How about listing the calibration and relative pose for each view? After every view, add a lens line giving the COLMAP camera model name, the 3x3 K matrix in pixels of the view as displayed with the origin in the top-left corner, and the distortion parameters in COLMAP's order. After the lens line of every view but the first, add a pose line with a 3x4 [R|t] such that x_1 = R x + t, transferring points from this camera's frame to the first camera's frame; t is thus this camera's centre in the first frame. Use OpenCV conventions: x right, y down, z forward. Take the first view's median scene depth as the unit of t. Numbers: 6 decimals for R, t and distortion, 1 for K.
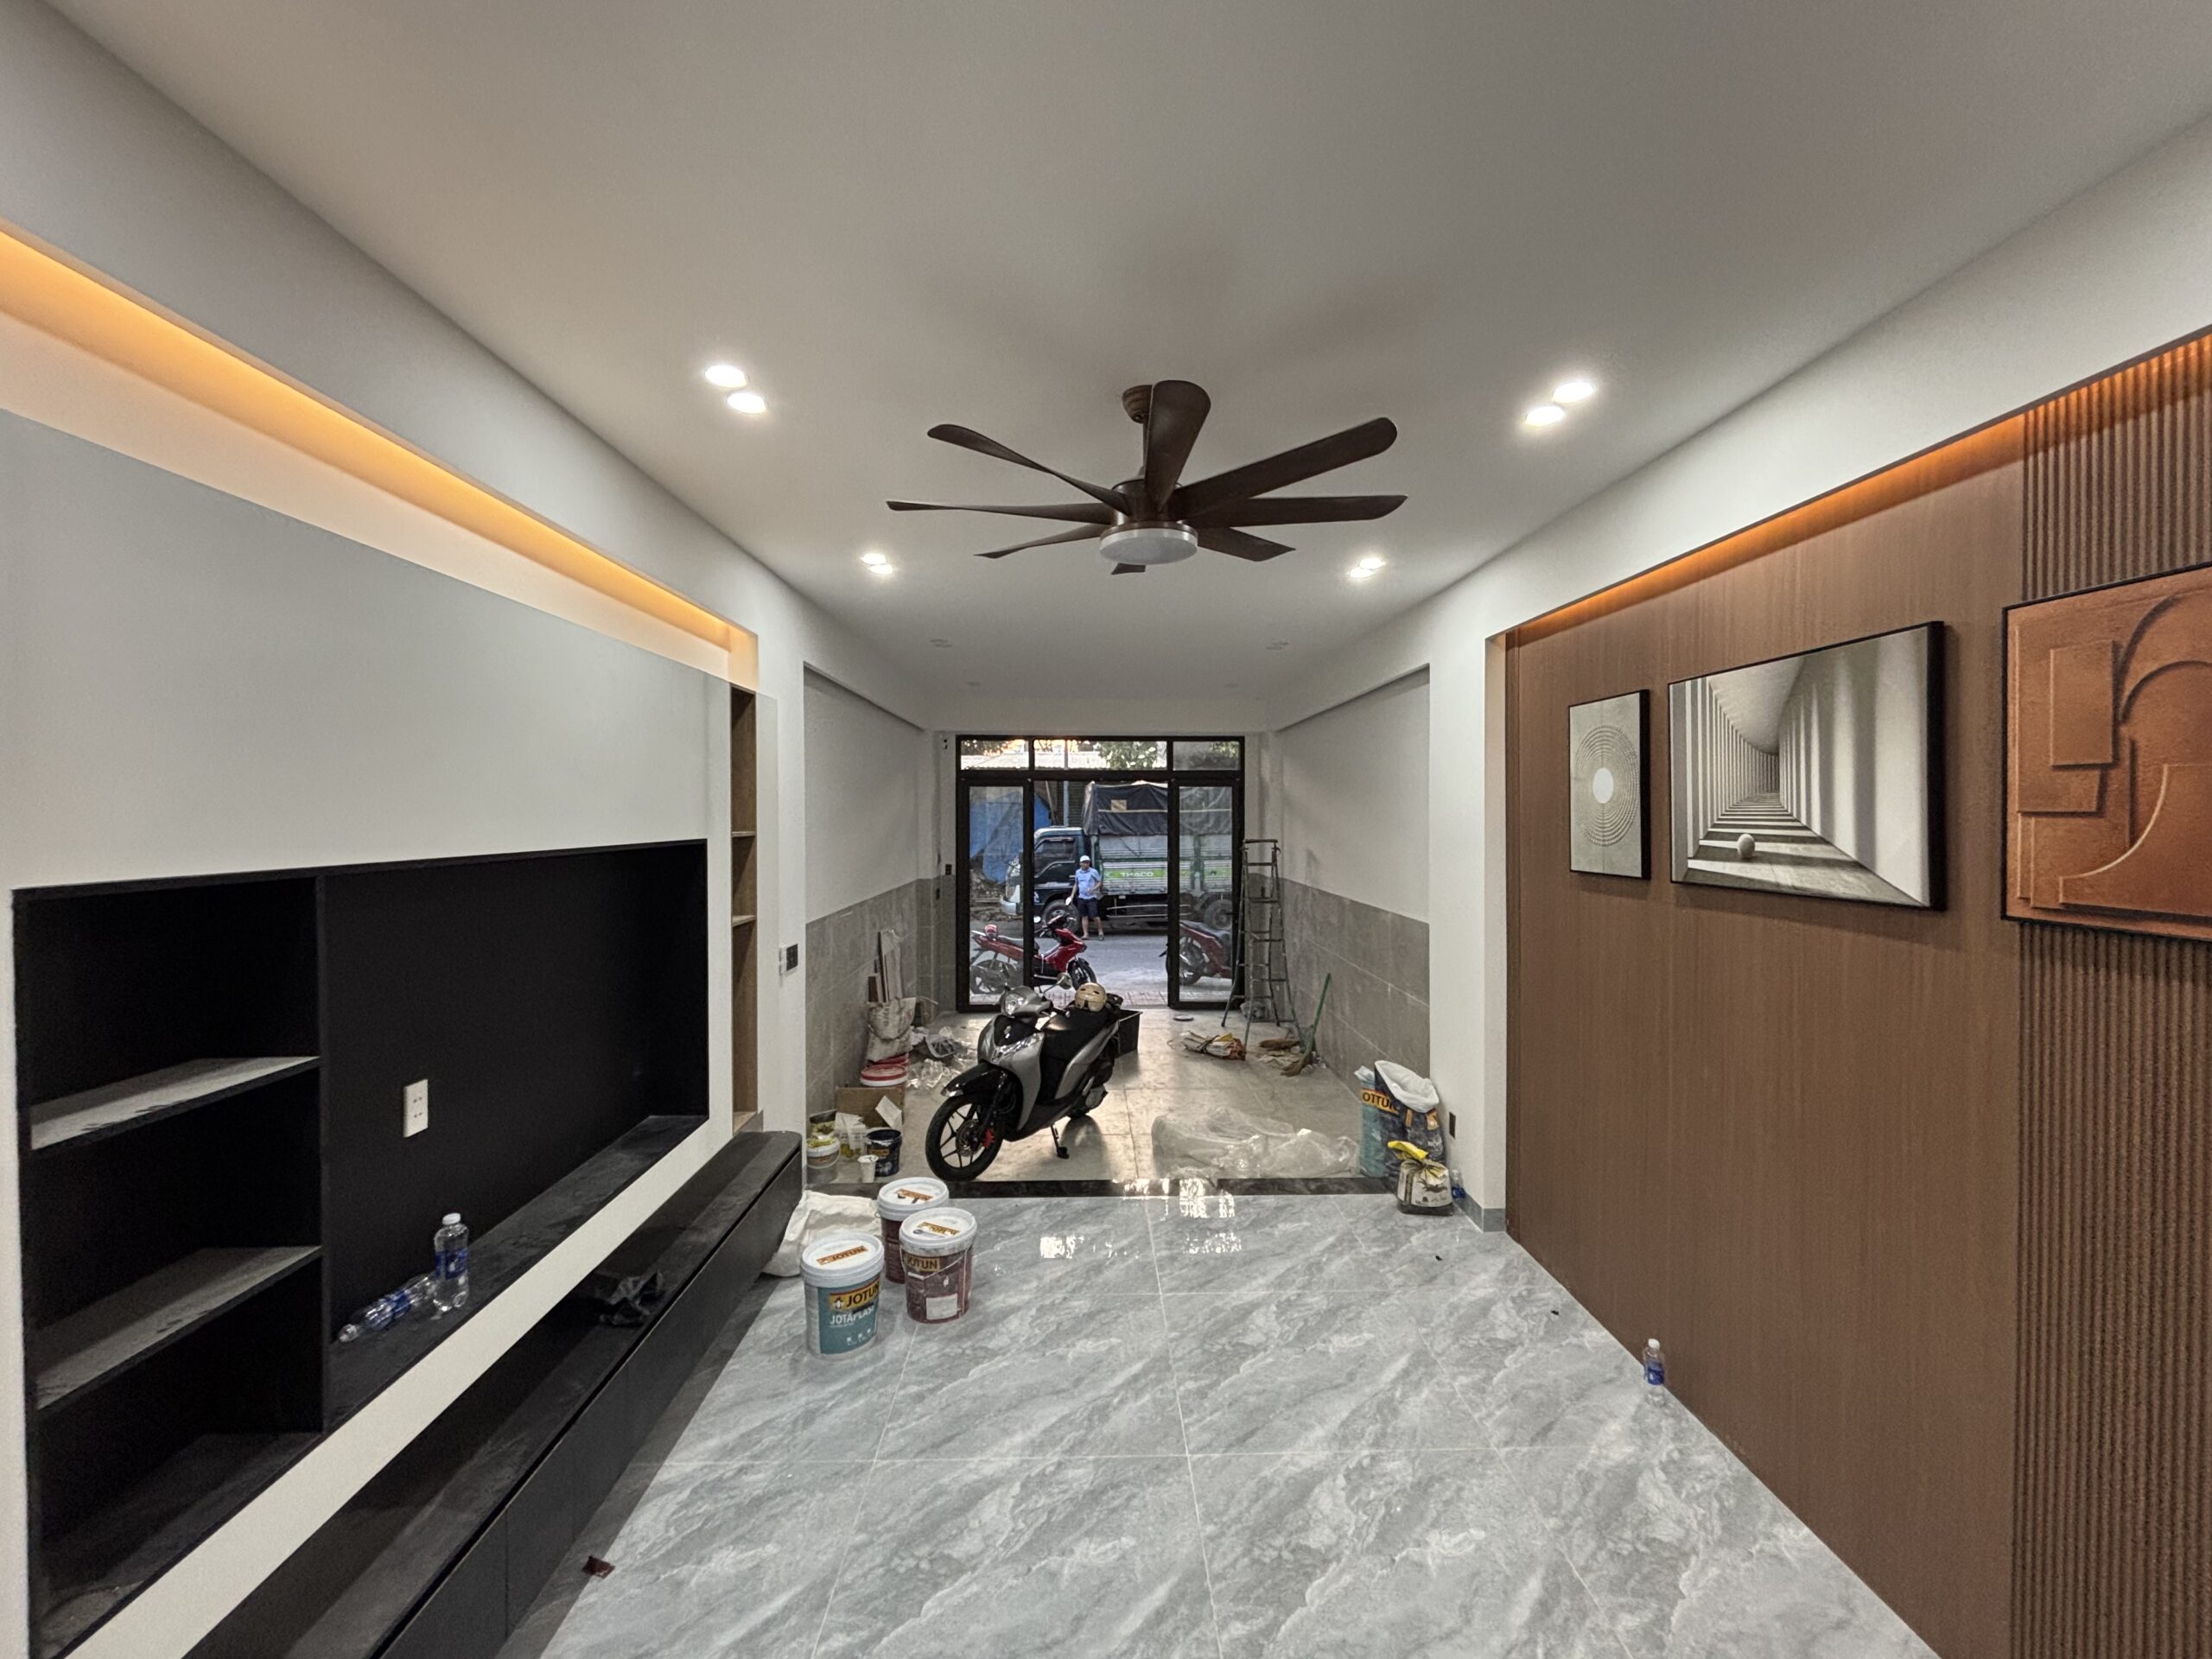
lens RADIAL K [[894.3, 0, 1106.0], [0, 894.3, 829.5], [0, 0, 1]] dist [0.000827, 0.000081]
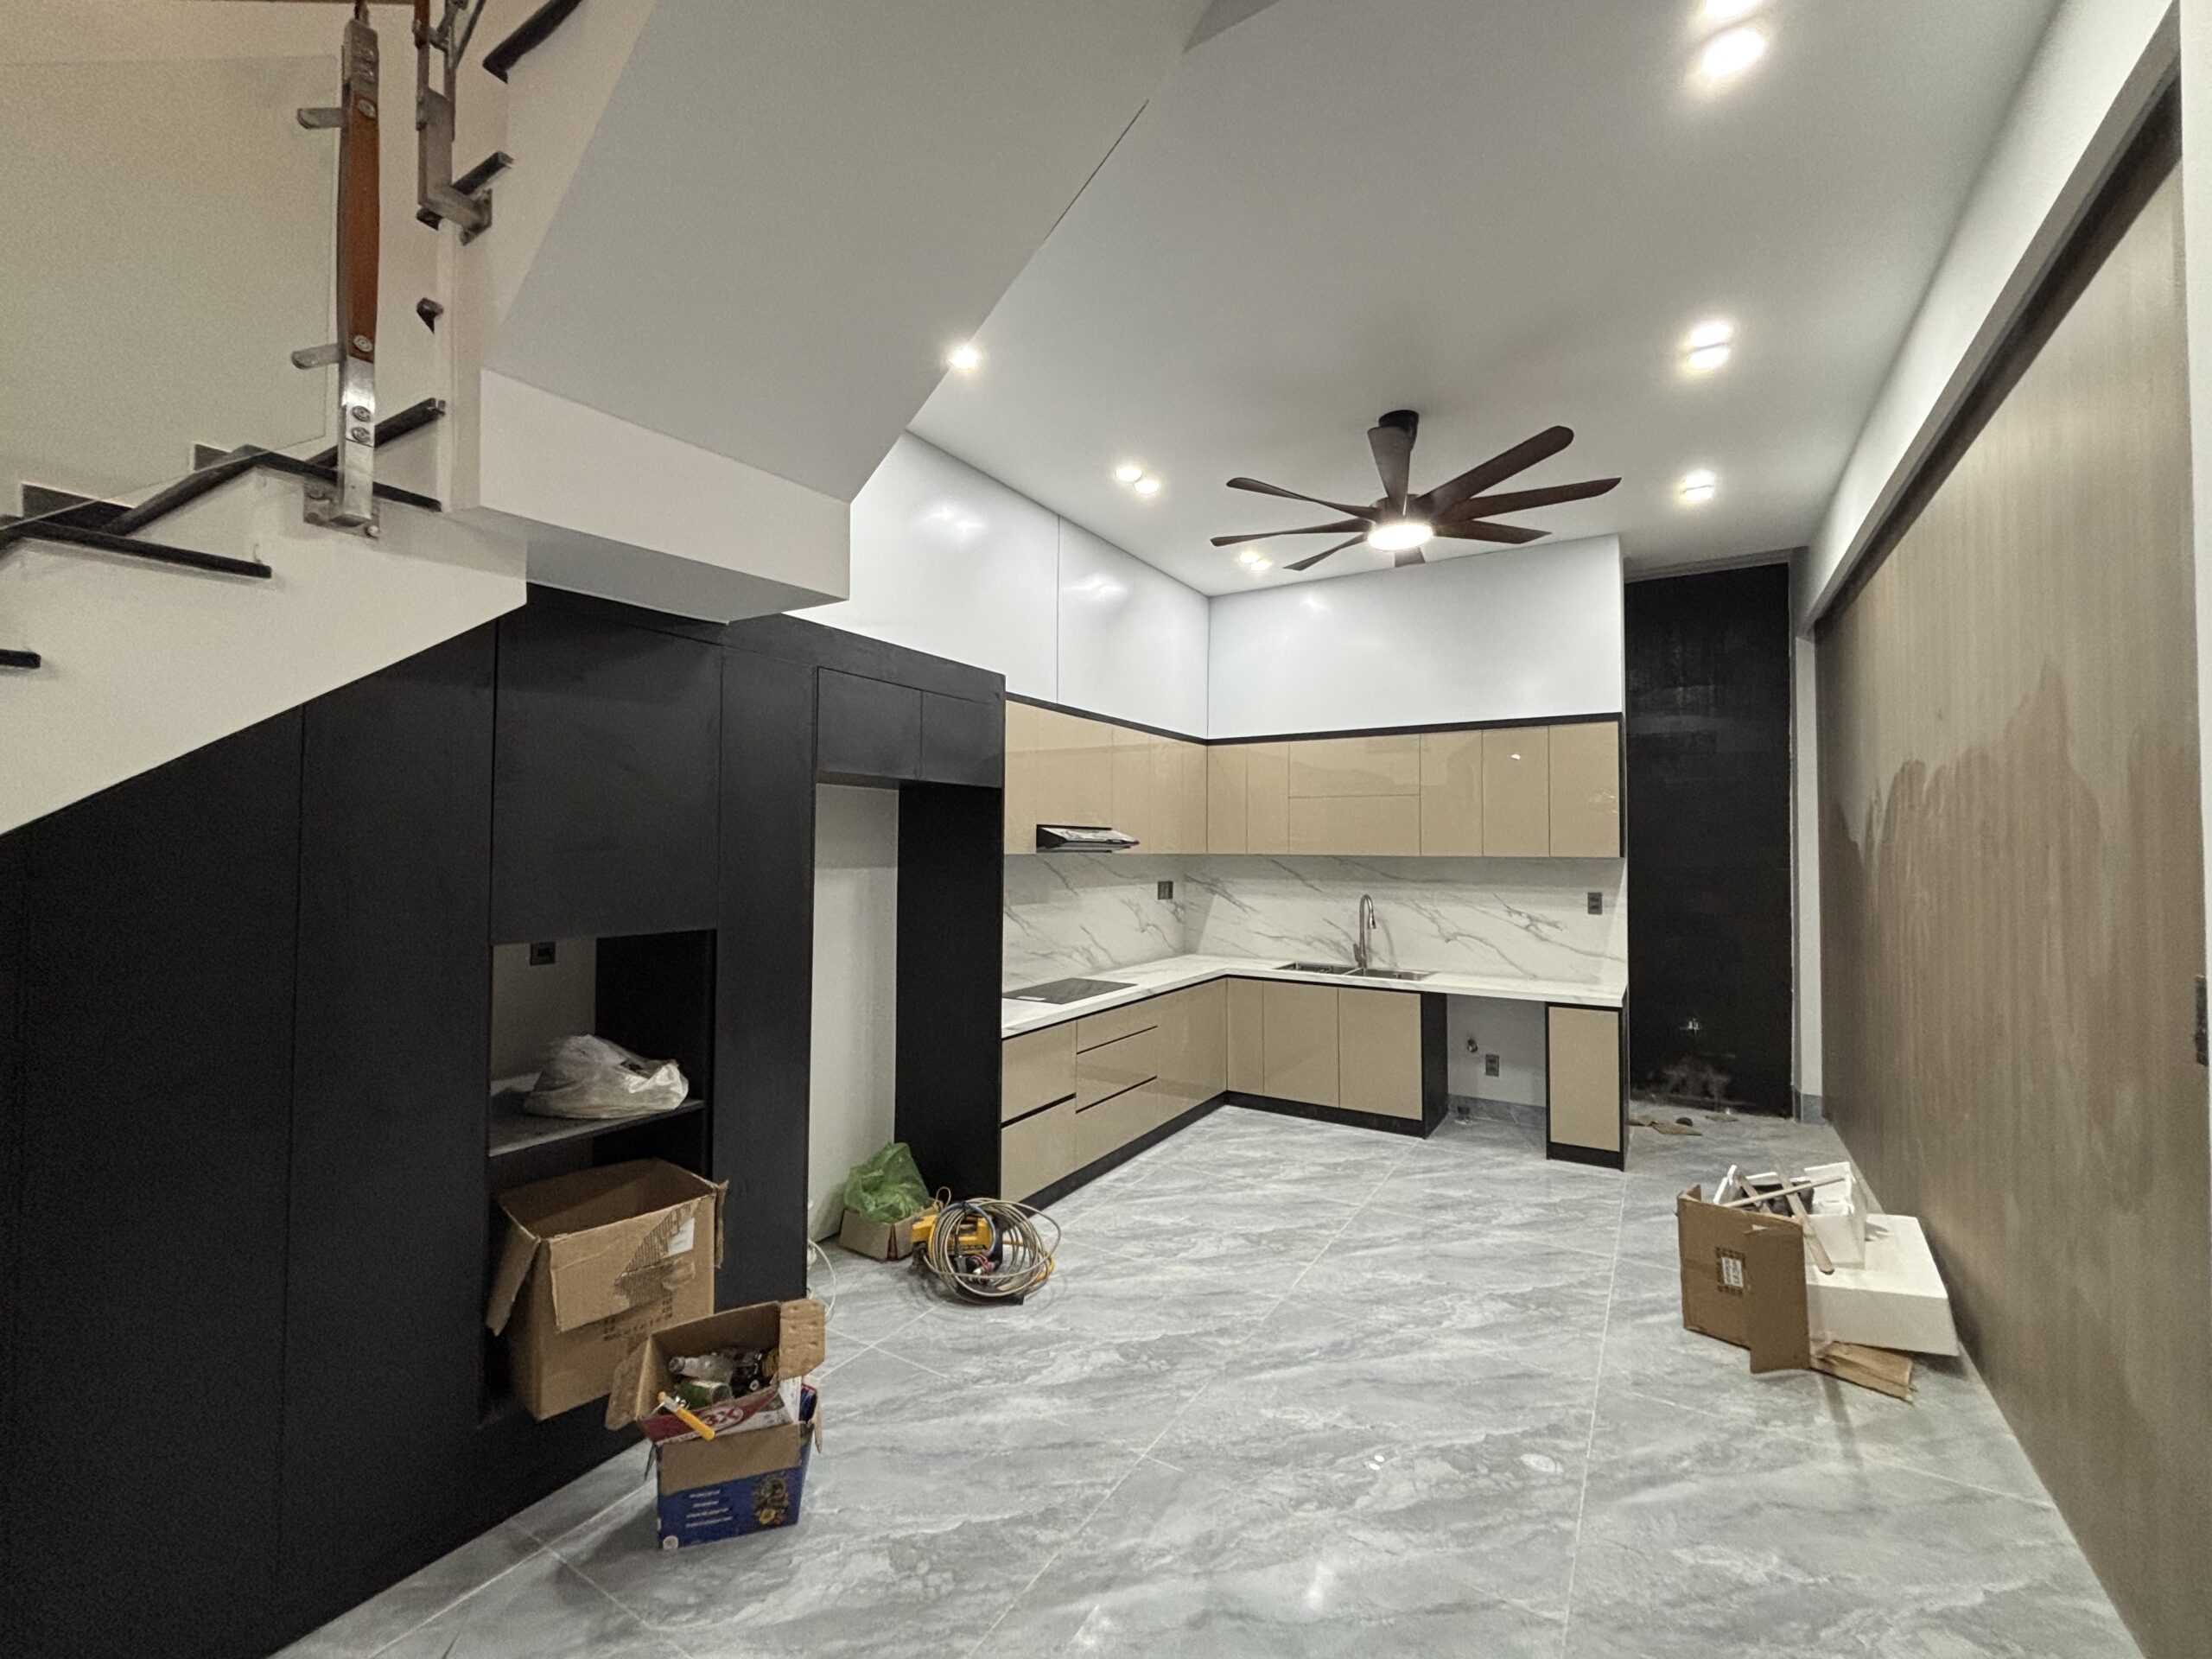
lens RADIAL K [[894.3, 0, 1106.0], [0, 894.3, 829.5], [0, 0, 1]] dist [0.000827, 0.000081]
pose [[-0.827046, 0.010689, 0.562032, -0.013896], [0.006611, 0.999935, -0.009289, 0.108594], [-0.562095, -0.003967, -0.827063, 1.884809]]
